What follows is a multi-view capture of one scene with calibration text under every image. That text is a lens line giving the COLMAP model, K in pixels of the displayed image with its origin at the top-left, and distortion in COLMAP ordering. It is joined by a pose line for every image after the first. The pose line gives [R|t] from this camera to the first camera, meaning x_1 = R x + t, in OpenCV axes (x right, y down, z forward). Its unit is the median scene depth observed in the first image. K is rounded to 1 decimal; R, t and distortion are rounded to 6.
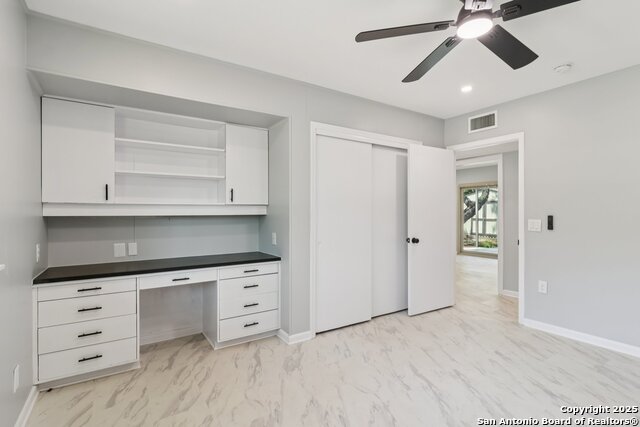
lens RADIAL K [[308.1, 0, 315.0], [0, 308.1, 214.7], [0, 0, 1]] dist [0.001145, 0.000174]
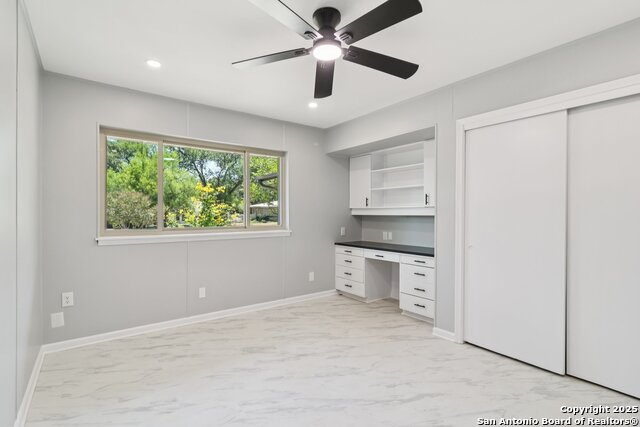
lens RADIAL K [[305.4, 0, 321.0], [0, 305.4, 220.9], [0, 0, 1]] dist [-0.019866, 0.000101]
pose [[0.072087, 0.027350, -0.997023, 0.990111], [-0.007977, 0.999608, 0.026845, -0.007829], [0.997366, 0.006018, 0.072277, 0.544352]]
